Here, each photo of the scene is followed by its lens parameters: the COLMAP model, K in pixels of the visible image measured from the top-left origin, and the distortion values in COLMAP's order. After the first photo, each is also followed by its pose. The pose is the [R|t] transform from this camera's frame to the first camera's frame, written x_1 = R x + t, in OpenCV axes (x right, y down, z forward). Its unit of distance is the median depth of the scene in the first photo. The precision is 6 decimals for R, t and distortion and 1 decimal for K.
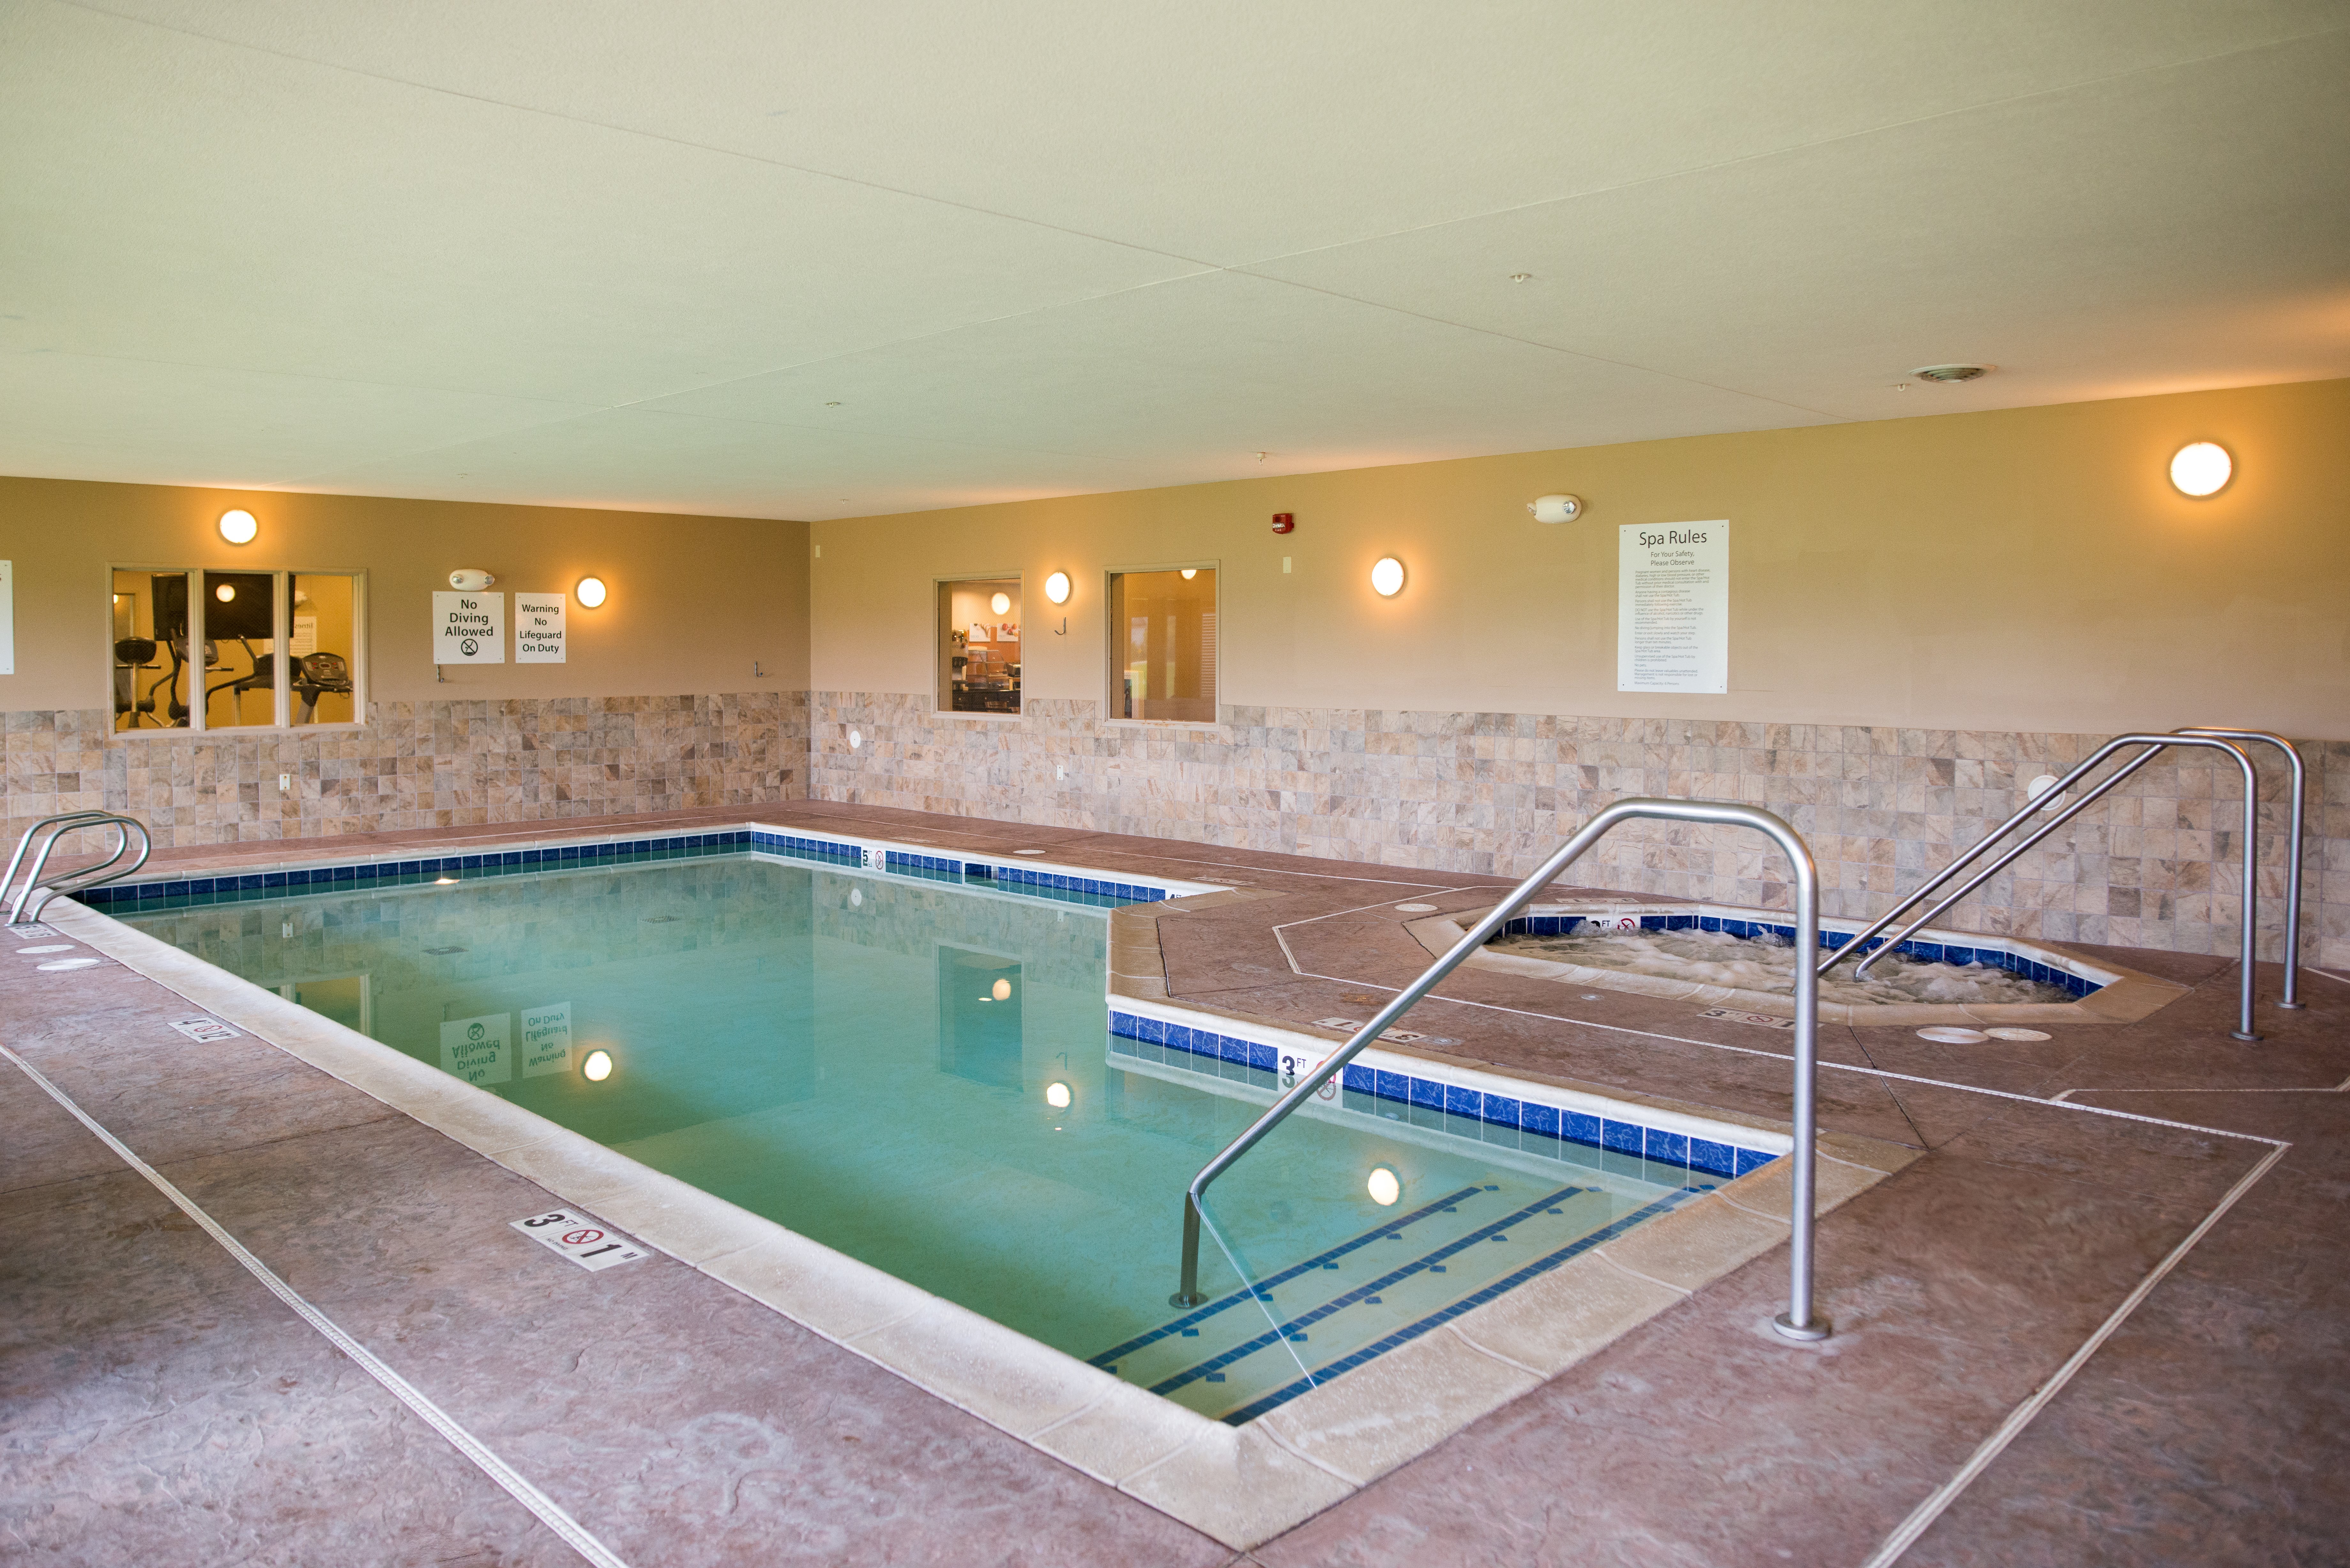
lens RADIAL K [[1624.0, 0, 1174.9], [0, 1624.0, 778.6], [0, 0, 1]] dist [-0.065543, 0.023605]
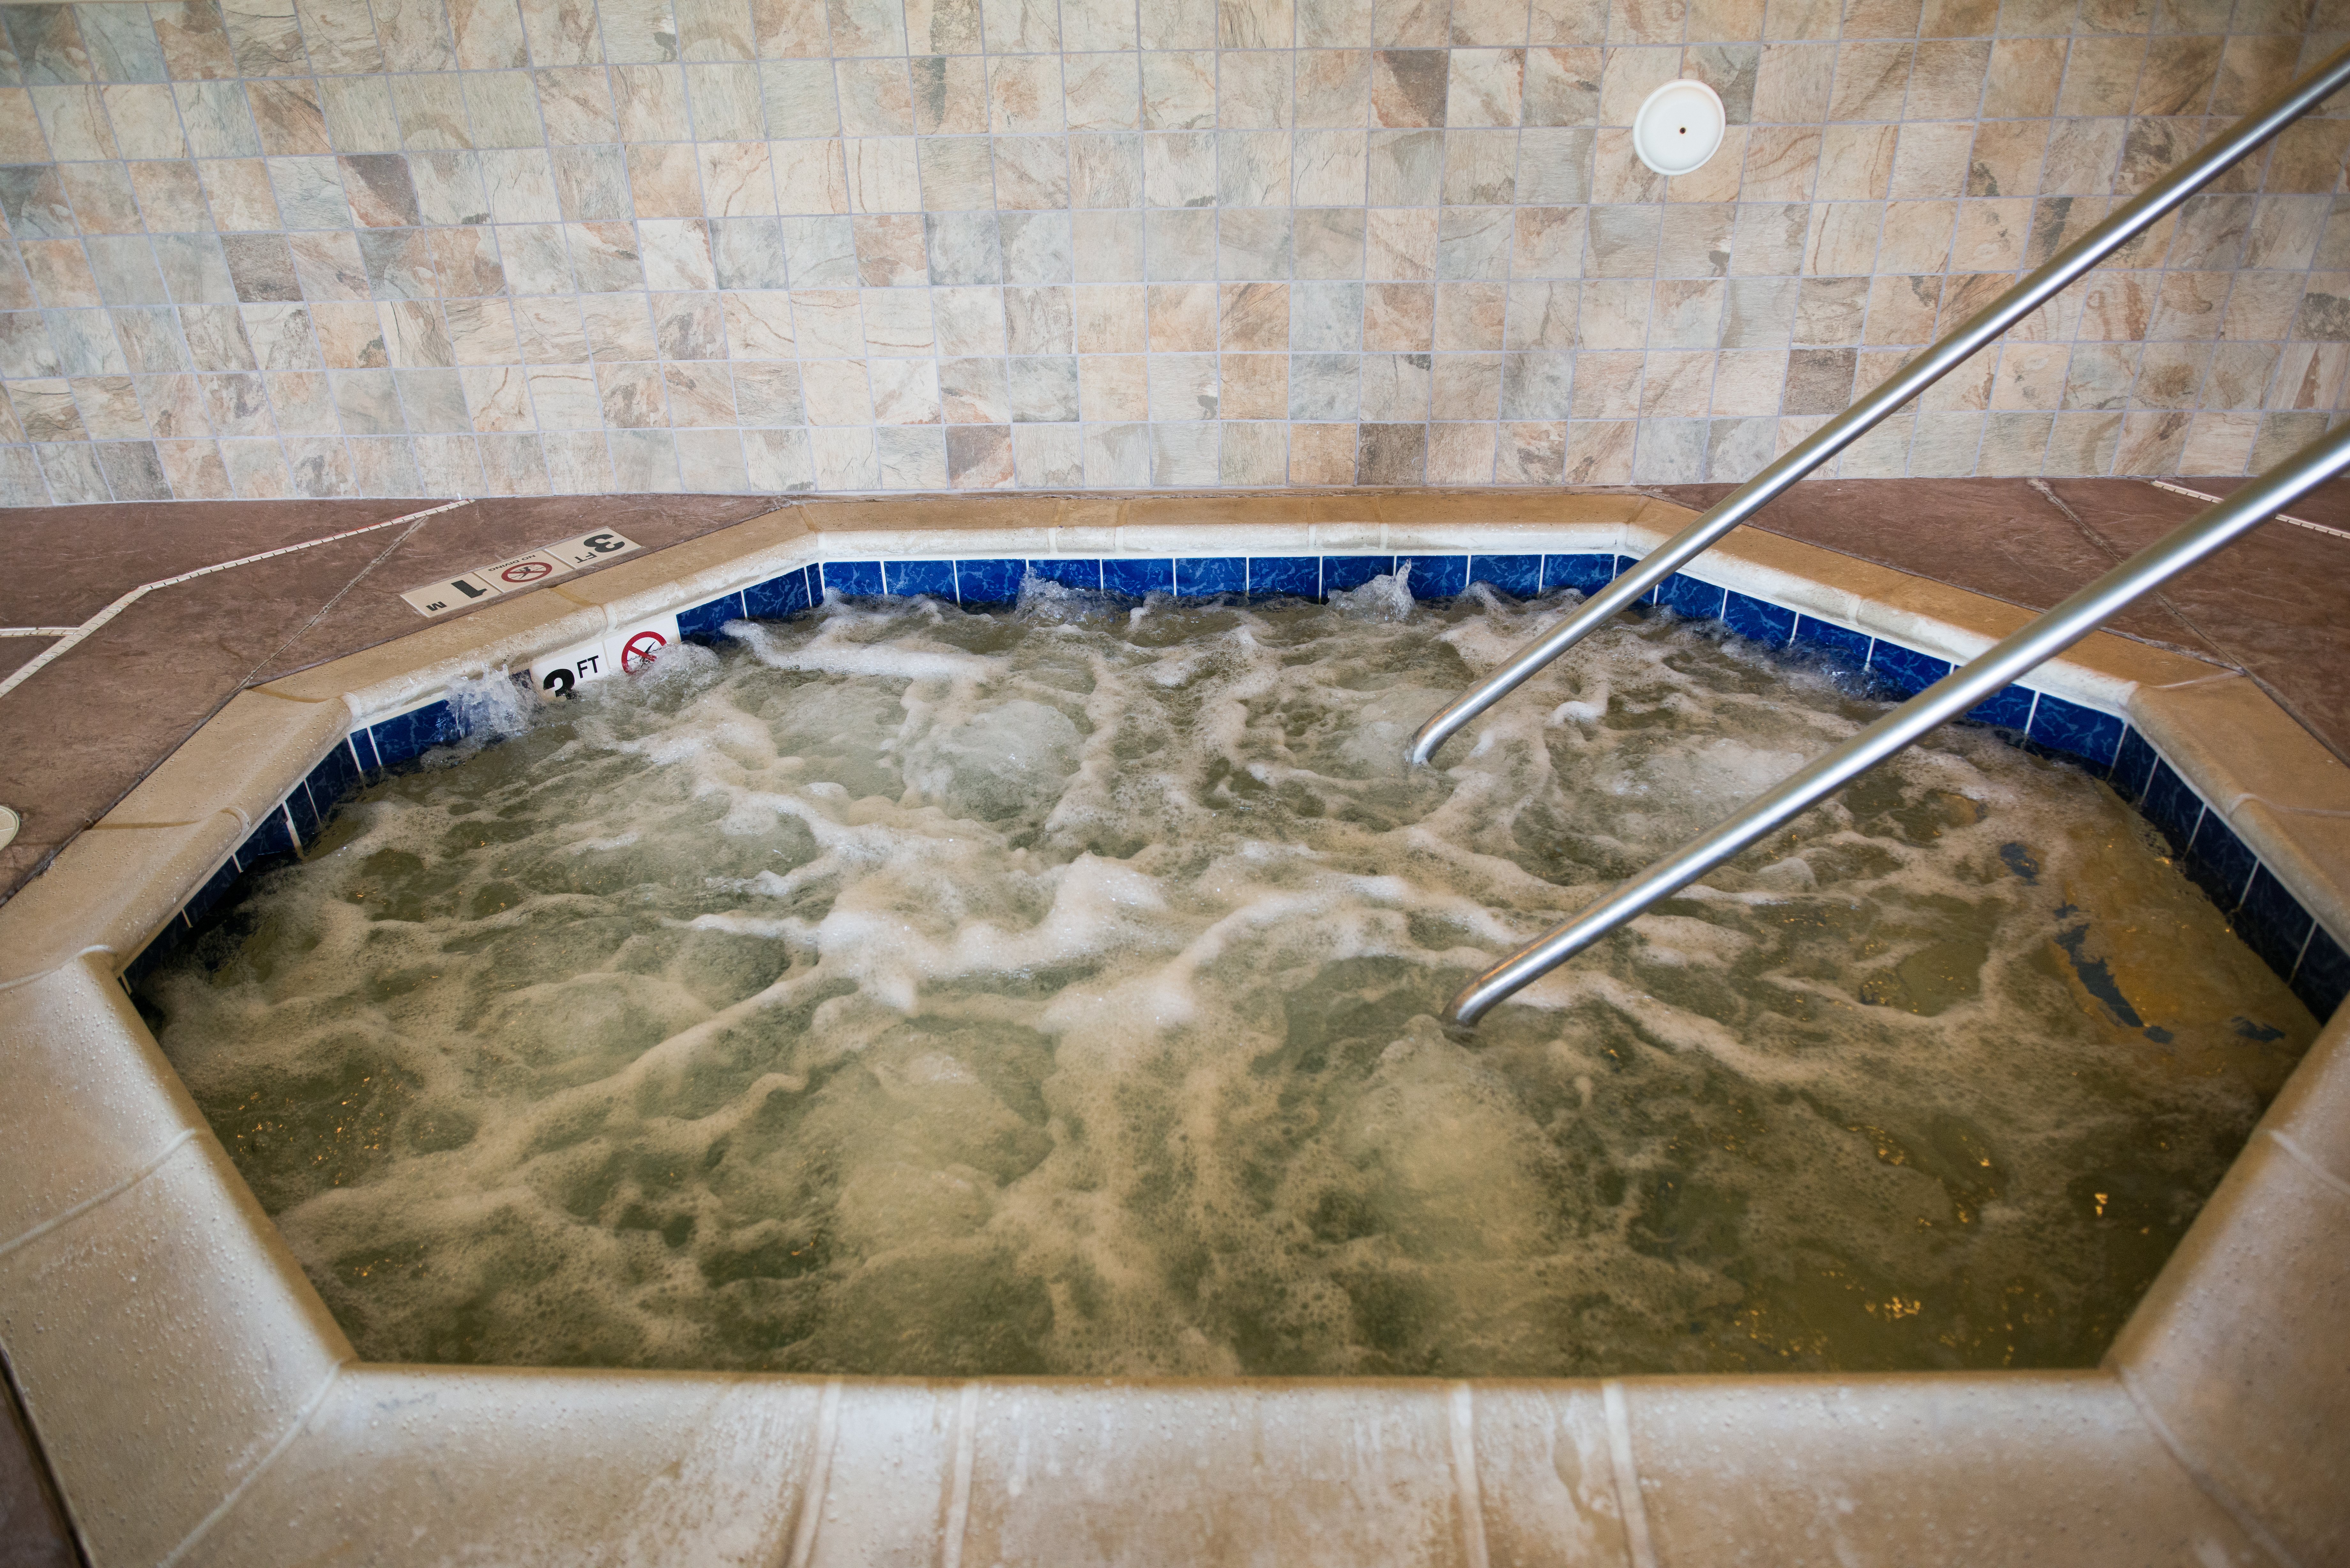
lens RADIAL K [[1624.0, 0, 1165.6], [0, 1624.0, 786.2], [0, 0, 1]] dist [-0.065543, 0.023605]
pose [[0.735723, -0.366393, 0.569621, 0.161524], [0.076104, 0.880435, 0.468020, -0.038281], [-0.672994, -0.300982, 0.675640, 0.714098]]
